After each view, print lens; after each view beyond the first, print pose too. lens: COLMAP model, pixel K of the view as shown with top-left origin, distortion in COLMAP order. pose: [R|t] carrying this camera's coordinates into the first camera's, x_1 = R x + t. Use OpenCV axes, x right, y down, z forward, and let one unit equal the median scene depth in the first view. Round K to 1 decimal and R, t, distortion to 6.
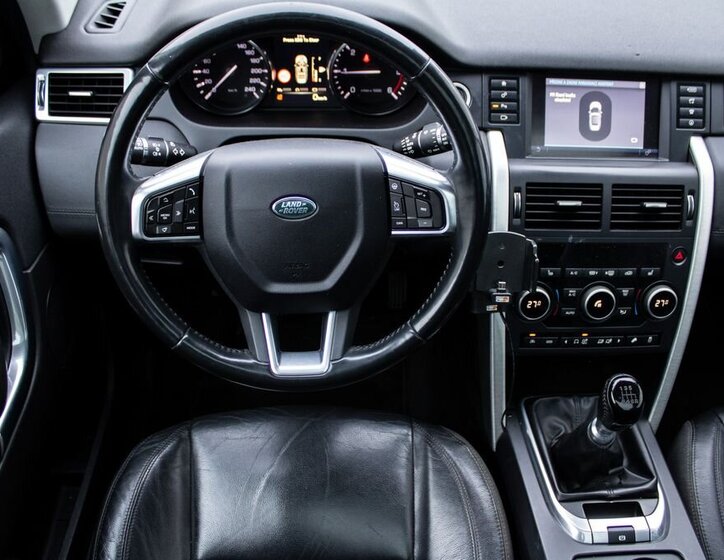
lens RADIAL K [[694.0, 0, 374.0], [0, 694.0, 265.1], [0, 0, 1]] dist [-0.106235, 0.000000]
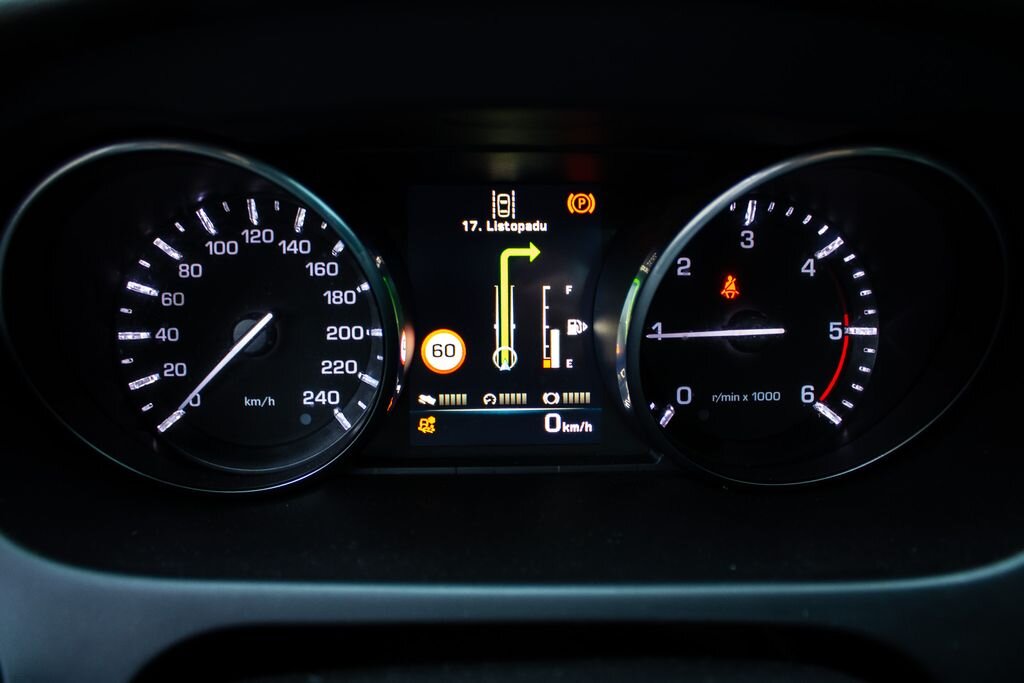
lens RADIAL K [[842.0, 0, 508.4], [0, 842.0, 361.7], [0, 0, 1]] dist [-0.141153, 0.089981]
pose [[0.999794, -0.016191, -0.012250, -0.107661], [0.012257, 0.962346, -0.271551, -0.190510], [0.016186, 0.271345, 0.962346, 0.722340]]
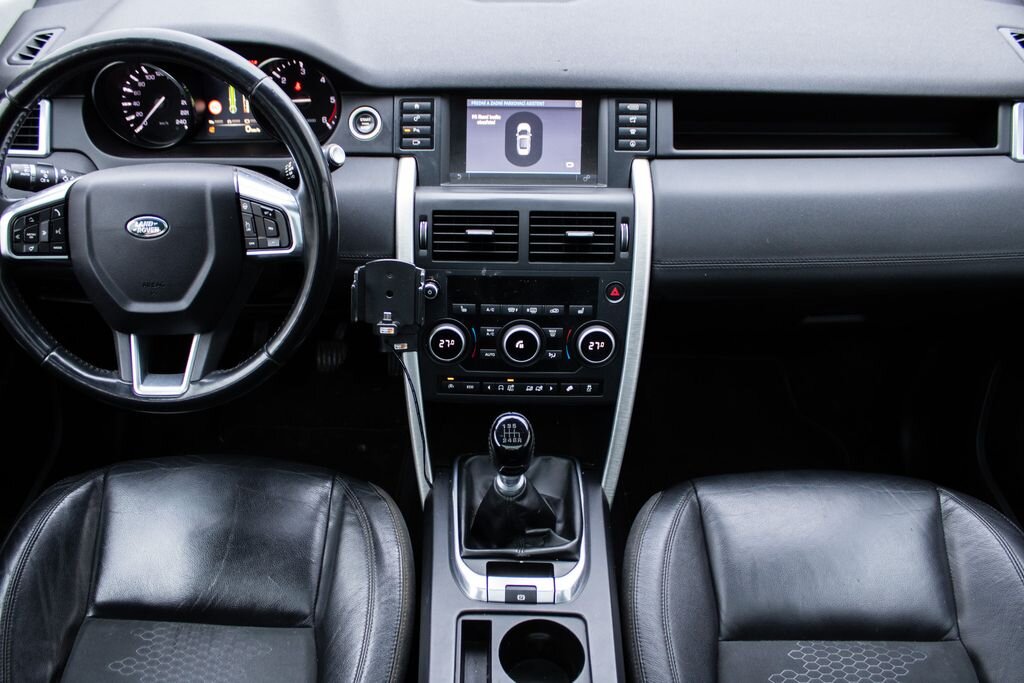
lens RADIAL K [[935.6, 0, 487.5], [0, 935.6, 367.1], [0, 0, 1]] dist [-0.120199, 0.073863]
pose [[0.993202, 0.016069, -0.115285, 0.428046], [-0.018497, 0.999628, -0.020020, 0.111953], [0.114921, 0.022017, 0.993131, -0.230536]]
